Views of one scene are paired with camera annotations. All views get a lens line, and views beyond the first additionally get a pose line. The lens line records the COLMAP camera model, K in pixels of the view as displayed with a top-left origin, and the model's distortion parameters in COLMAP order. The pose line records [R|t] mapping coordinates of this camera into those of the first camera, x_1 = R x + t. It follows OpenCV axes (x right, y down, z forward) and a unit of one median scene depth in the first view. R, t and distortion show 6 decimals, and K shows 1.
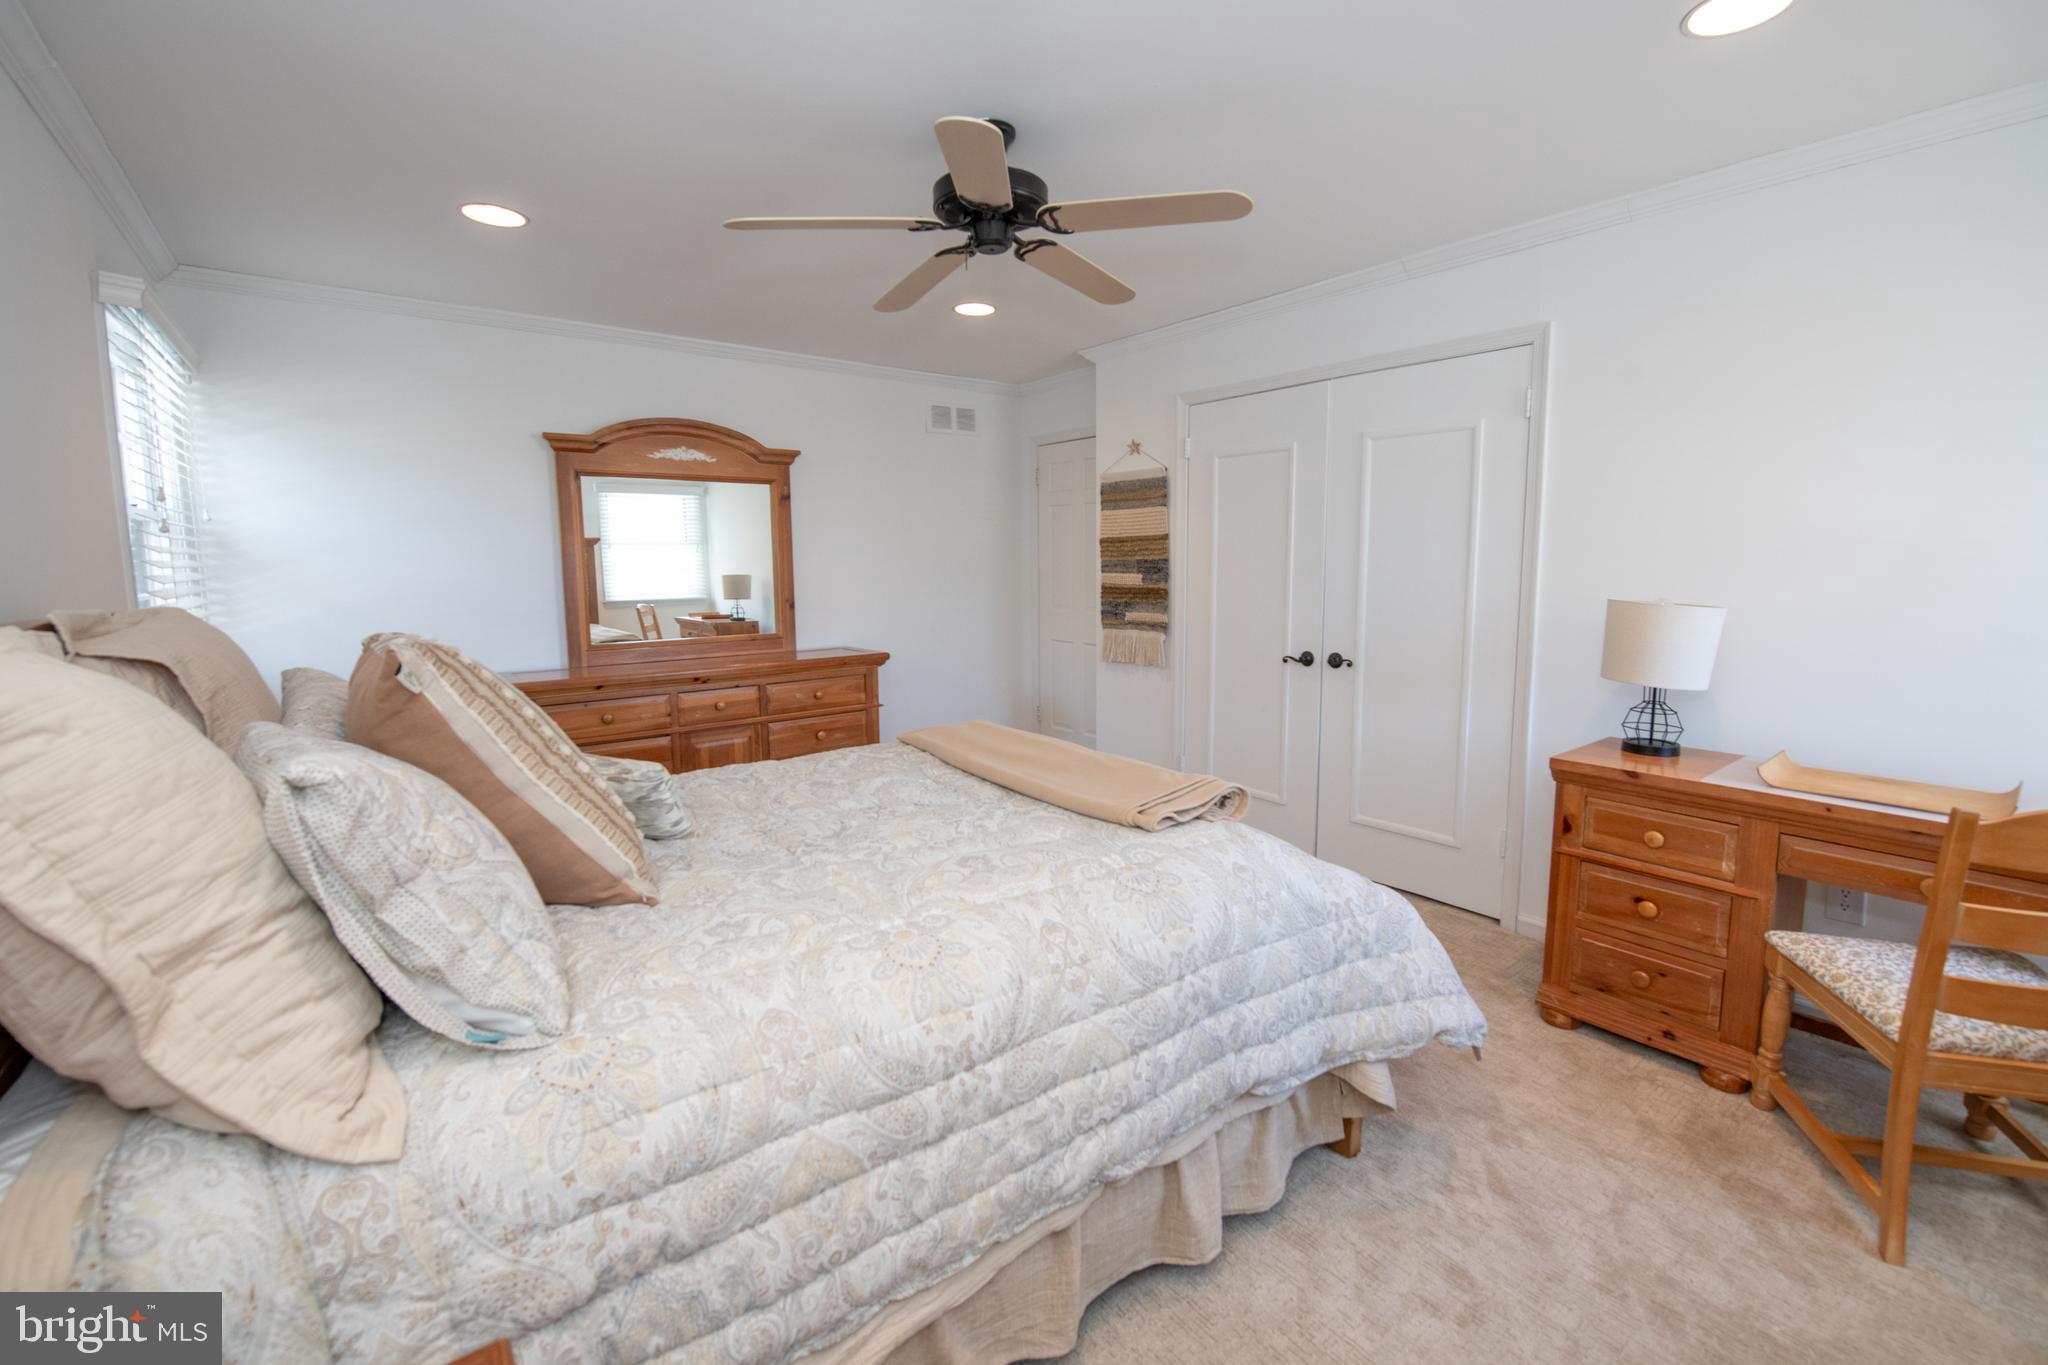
lens RADIAL K [[880.7, 0, 1030.3], [0, 880.7, 669.3], [0, 0, 1]] dist [-0.008567, -0.002459]
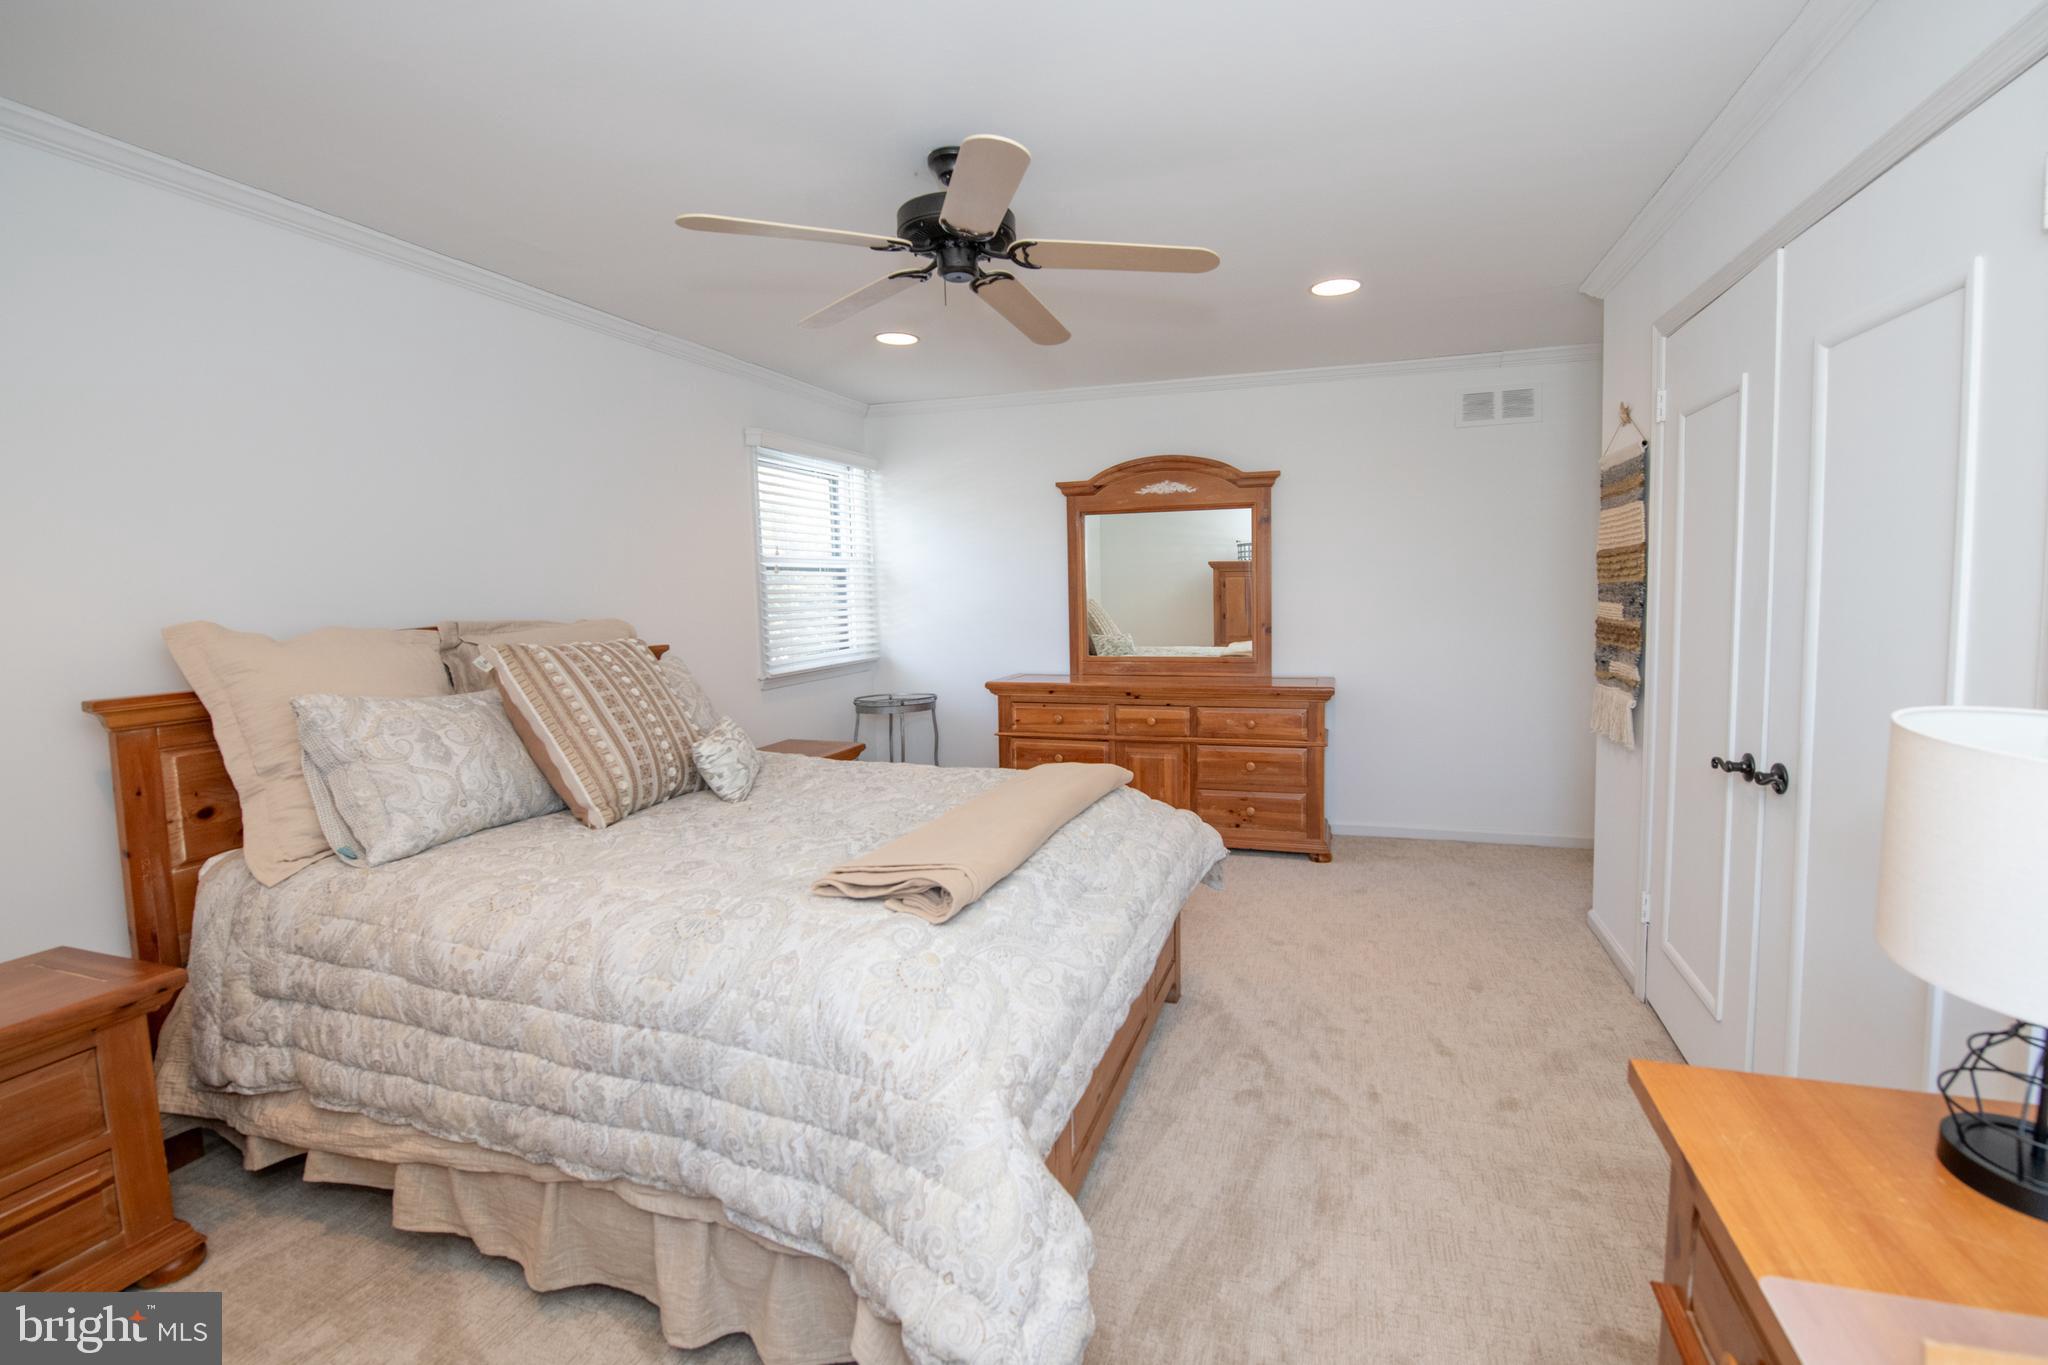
lens RADIAL K [[880.7, 0, 1083.8], [0, 880.7, 664.0], [0, 0, 1]] dist [-0.008567, -0.002459]
pose [[0.557869, 0.073375, -0.826679, 1.046989], [-0.090737, 0.995505, 0.027128, -0.106702], [0.824954, 0.059877, 0.562019, 0.708282]]
